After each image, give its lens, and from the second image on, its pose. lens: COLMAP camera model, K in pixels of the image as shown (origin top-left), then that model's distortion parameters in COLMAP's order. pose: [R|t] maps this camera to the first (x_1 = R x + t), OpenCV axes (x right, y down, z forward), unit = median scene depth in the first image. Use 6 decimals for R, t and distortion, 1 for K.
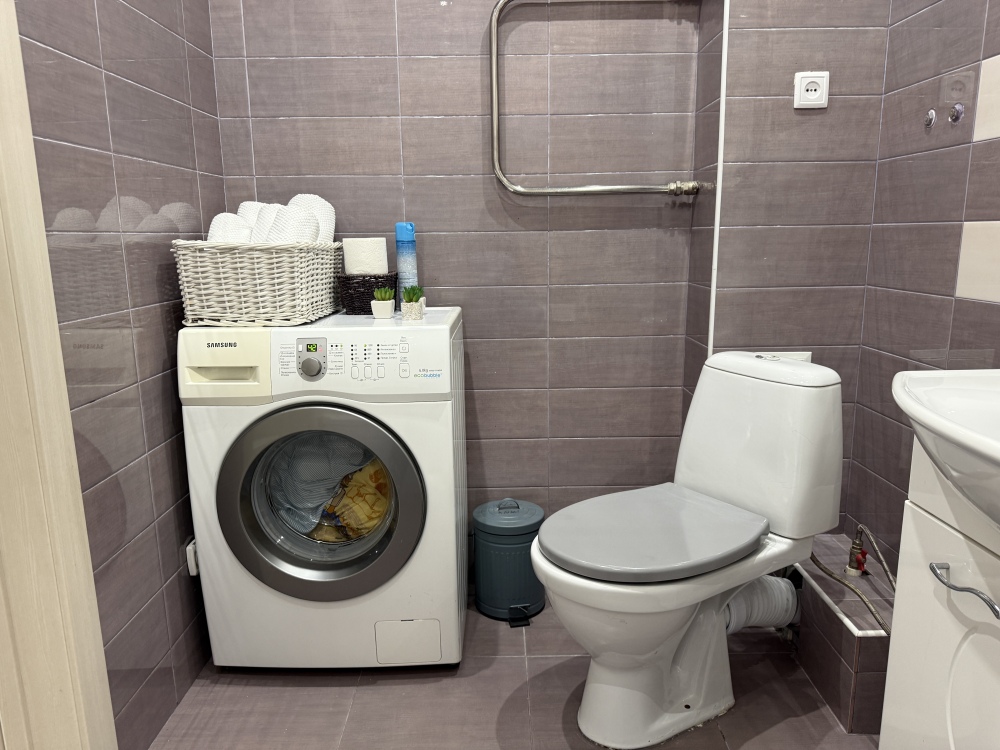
lens RADIAL K [[696.4, 0, 501.7], [0, 696.4, 379.1], [0, 0, 1]] dist [0.085260, -0.131337]
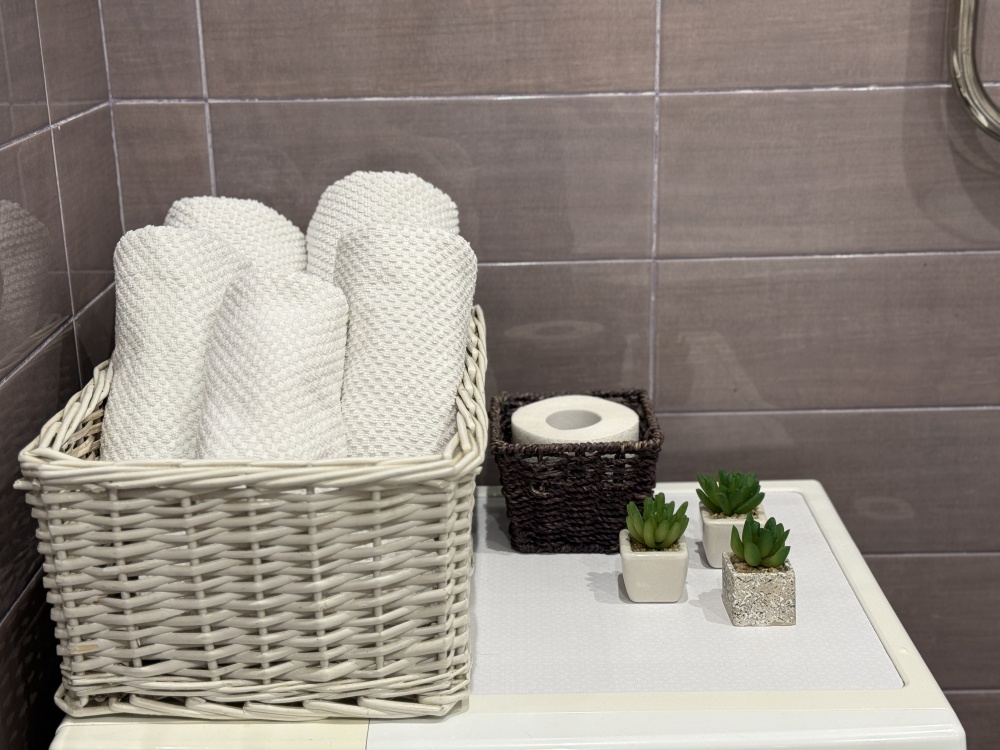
lens RADIAL K [[1385.5, 0, 500.0], [0, 1385.5, 375.0], [0, 0, 1]] dist [0.142189, -0.098543]
pose [[0.999966, -0.007914, -0.002197, -0.265399], [0.008096, 0.994810, 0.101429, -0.280616], [0.001383, -0.101443, 0.994840, 0.423790]]
